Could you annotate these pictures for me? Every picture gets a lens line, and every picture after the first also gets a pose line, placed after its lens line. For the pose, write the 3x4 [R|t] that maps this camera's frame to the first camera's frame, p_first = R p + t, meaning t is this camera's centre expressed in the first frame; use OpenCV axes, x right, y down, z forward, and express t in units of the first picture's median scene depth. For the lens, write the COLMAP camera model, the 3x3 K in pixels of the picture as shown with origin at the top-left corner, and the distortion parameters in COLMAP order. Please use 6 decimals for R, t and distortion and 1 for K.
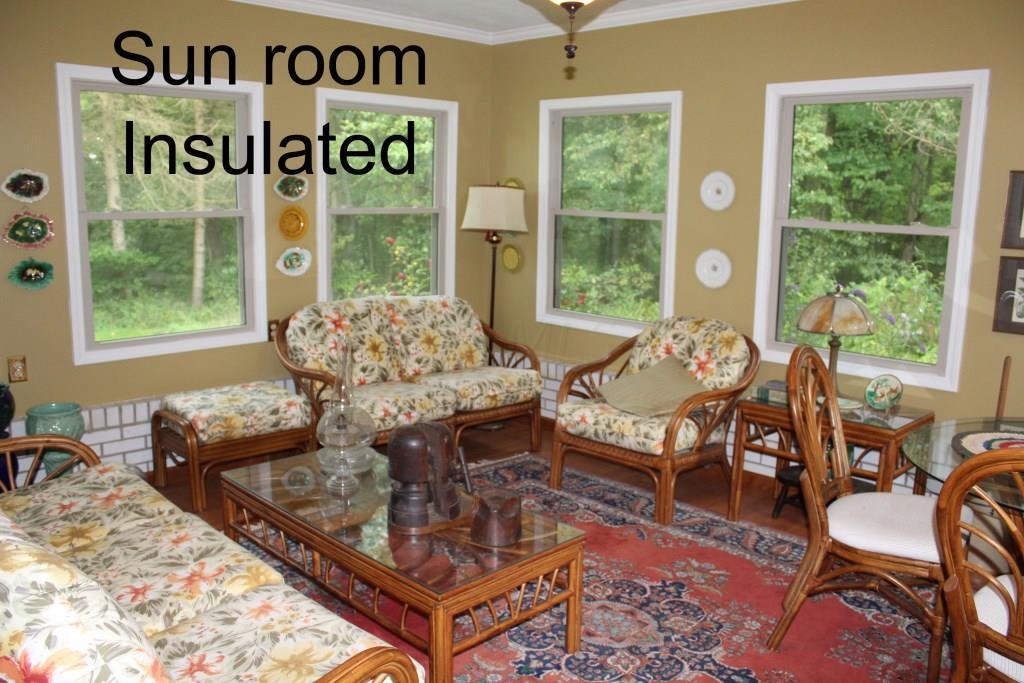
lens RADIAL K [[842.9, 0, 512.0], [0, 842.9, 341.5], [0, 0, 1]] dist [-0.171329, 0.141496]
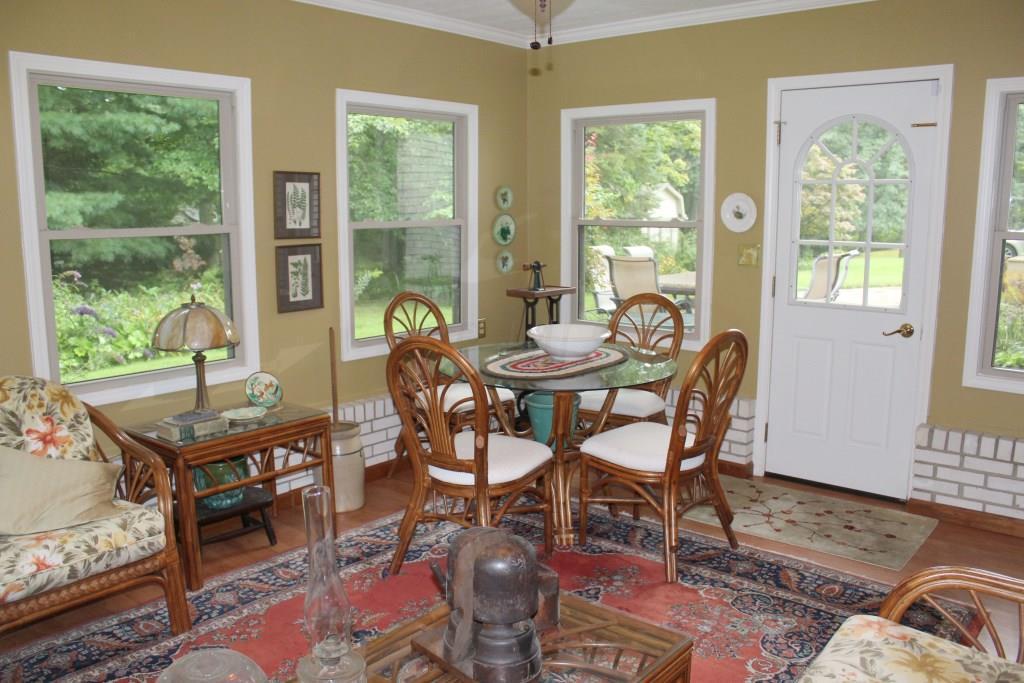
lens RADIAL K [[842.9, 0, 512.0], [0, 842.9, 341.5], [0, 0, 1]] dist [-0.171329, 0.141496]
pose [[-0.072021, -0.171527, 0.982543, -0.530650], [0.191962, 0.964301, 0.182413, -0.116279], [-0.978756, 0.201749, -0.036524, 0.691153]]
